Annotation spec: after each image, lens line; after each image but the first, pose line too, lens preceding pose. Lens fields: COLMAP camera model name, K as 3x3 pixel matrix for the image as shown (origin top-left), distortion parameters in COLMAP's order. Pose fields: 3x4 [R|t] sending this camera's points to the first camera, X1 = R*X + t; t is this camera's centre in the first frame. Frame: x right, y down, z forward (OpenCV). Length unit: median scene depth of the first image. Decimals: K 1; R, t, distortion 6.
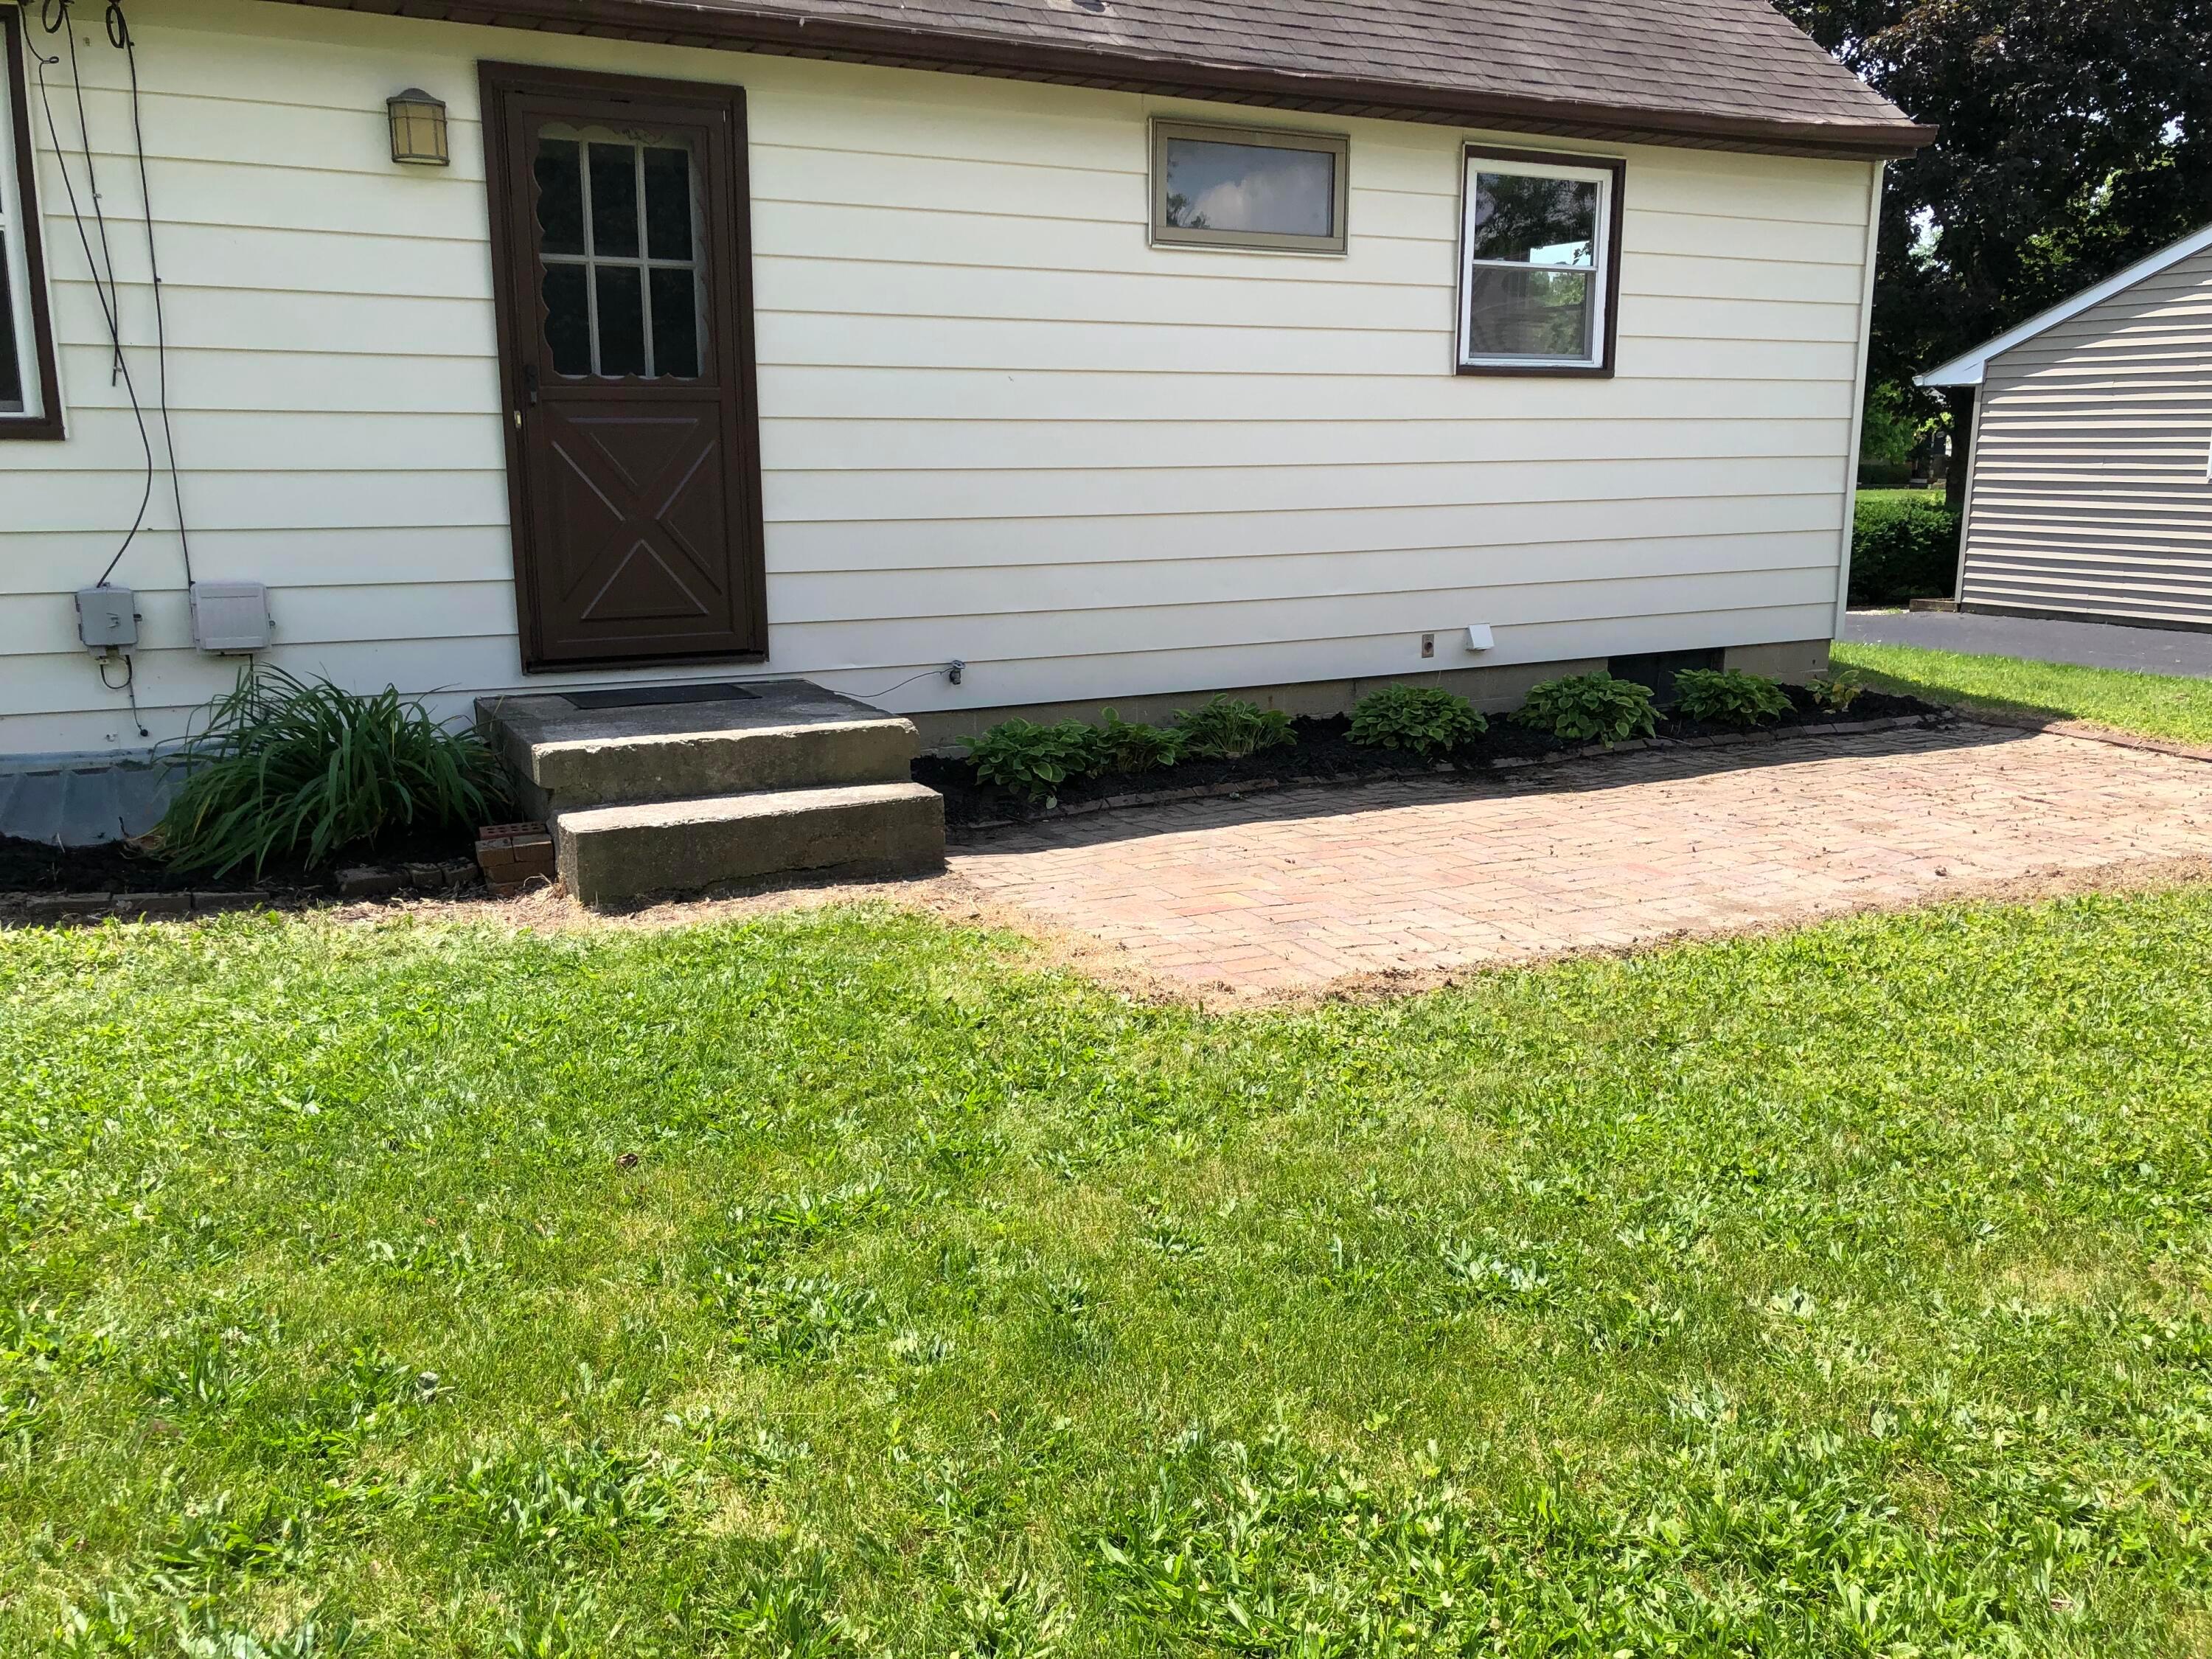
lens RADIAL K [[1779.8, 0, 1106.0], [0, 1779.8, 829.5], [0, 0, 1]] dist [0.032128, -0.000313]
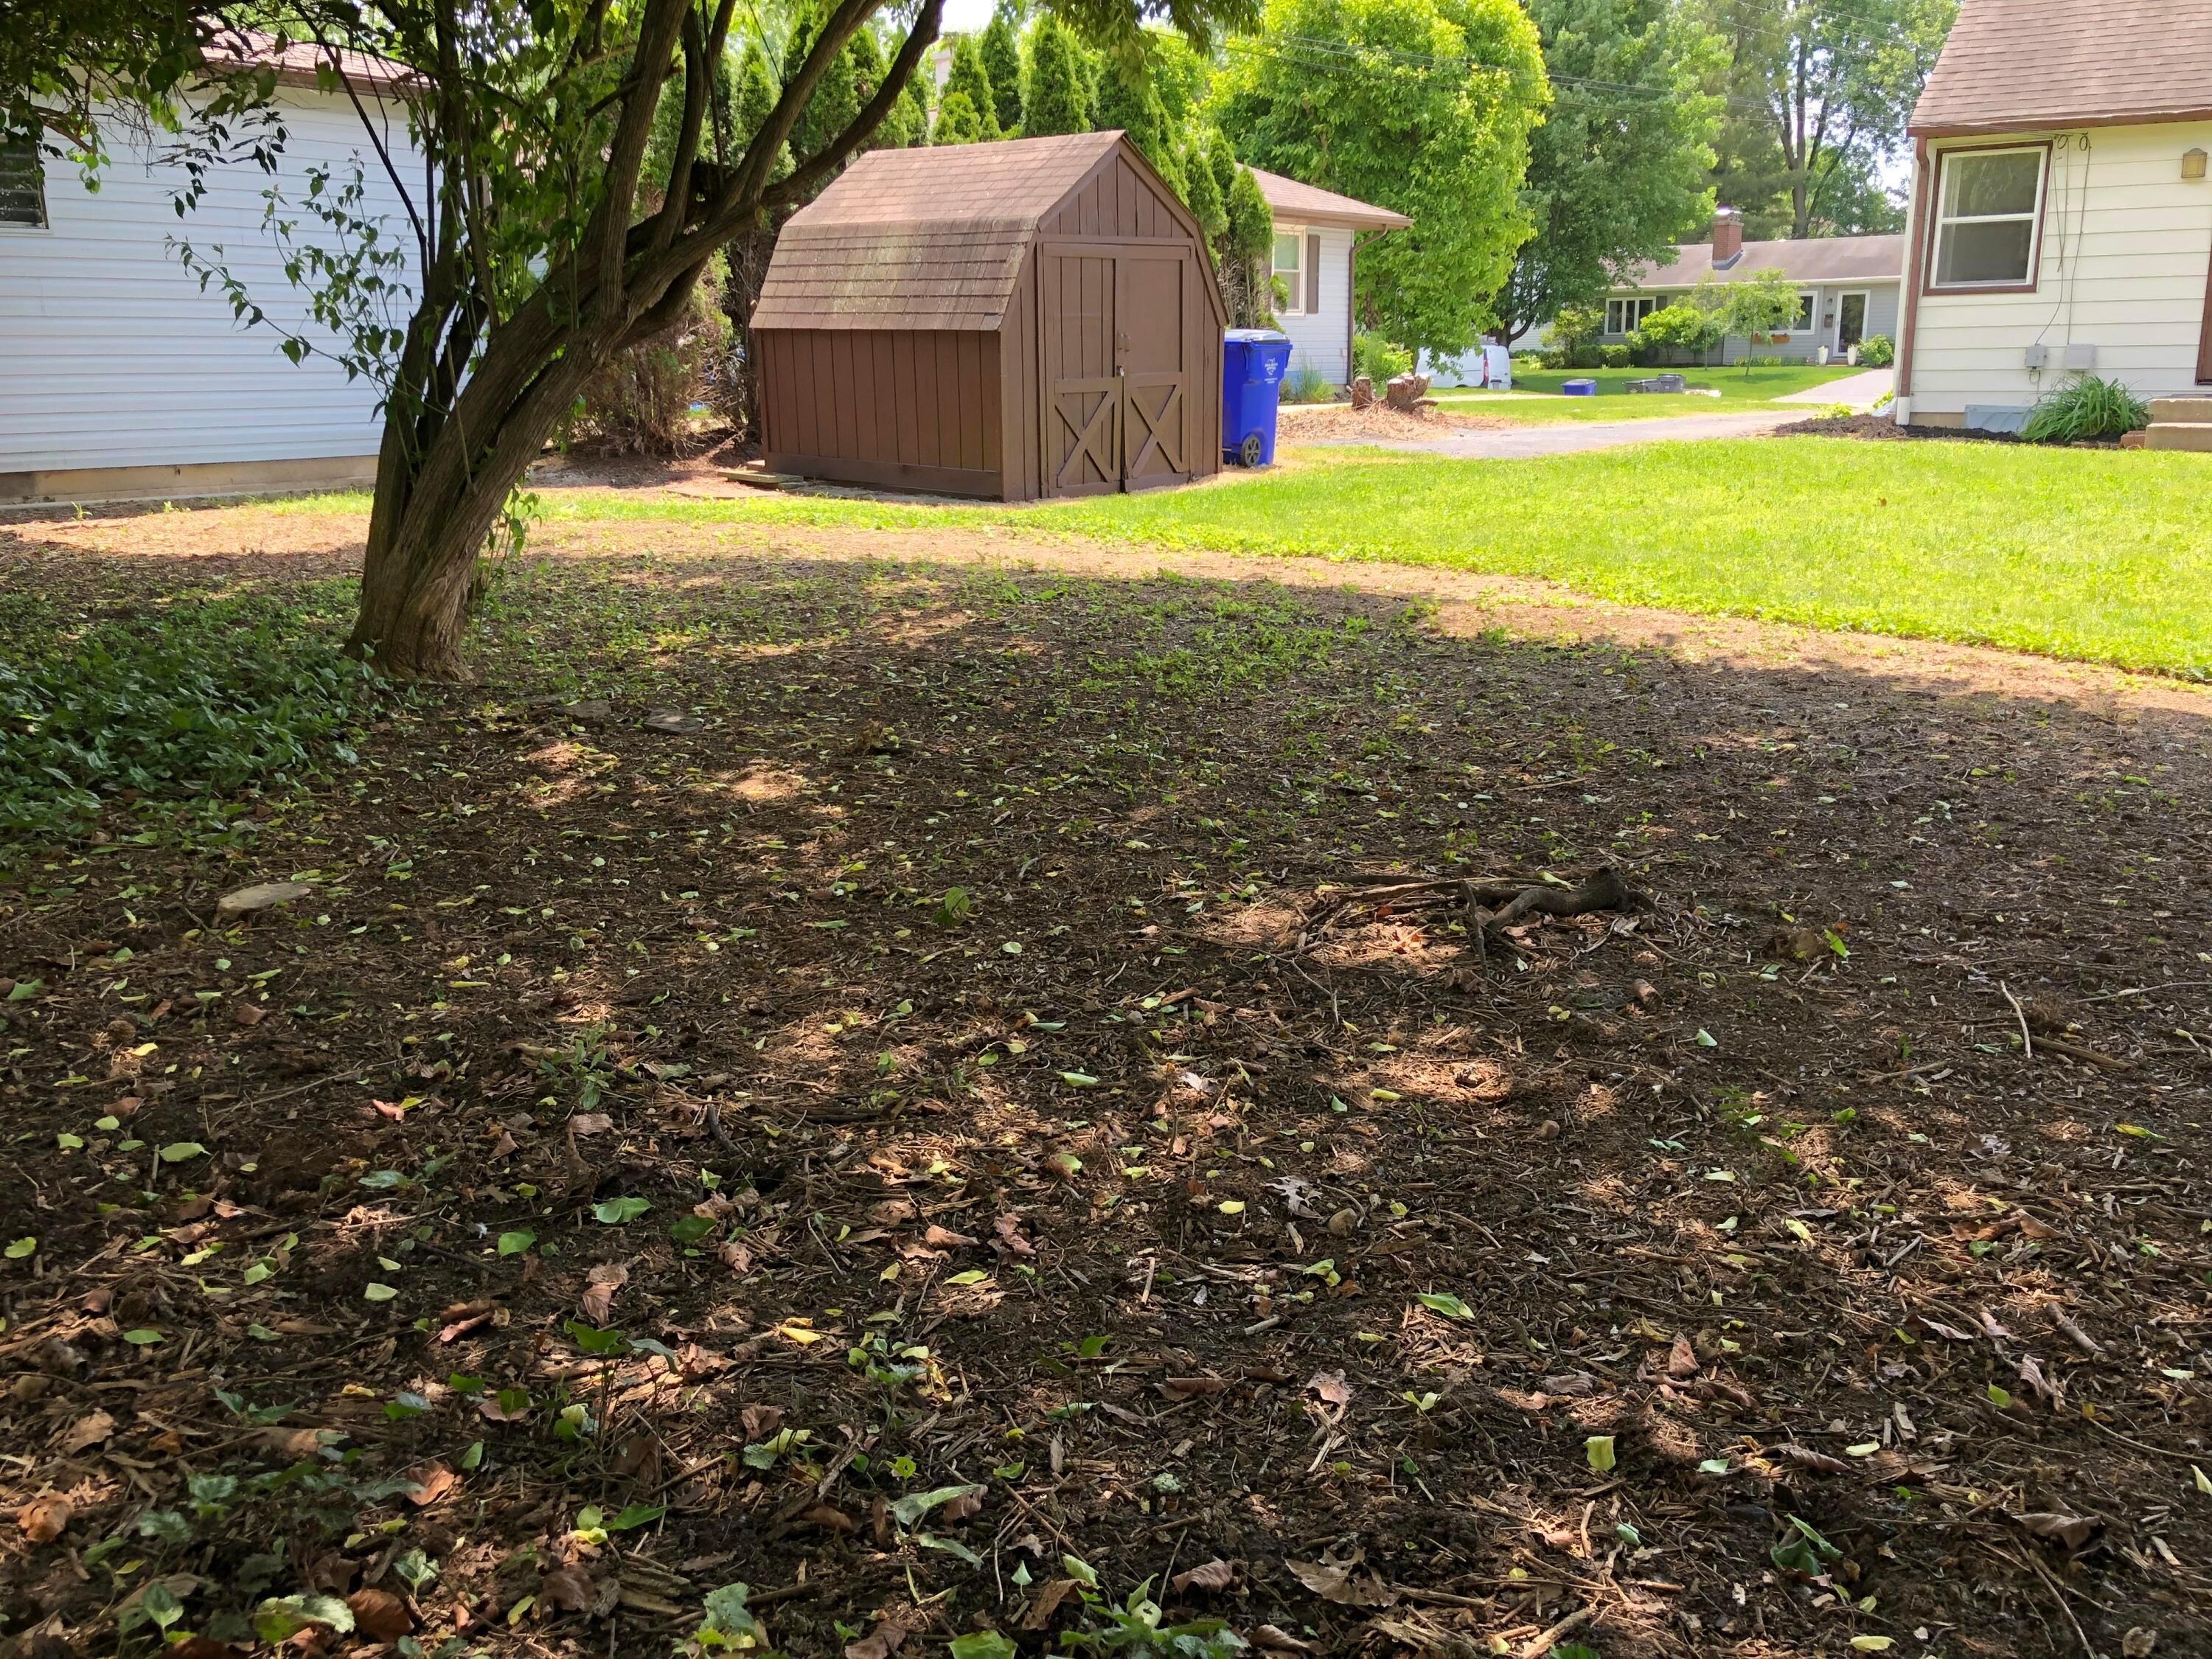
lens RADIAL K [[1894.9, 0, 1083.7], [0, 1894.9, 817.6], [0, 0, 1]] dist [0.063680, -0.097765]
pose [[0.445841, 0.200854, -0.872286, 1.284162], [-0.171138, 0.975650, 0.137183, 0.359152], [0.878600, 0.088120, 0.469358, -1.374469]]
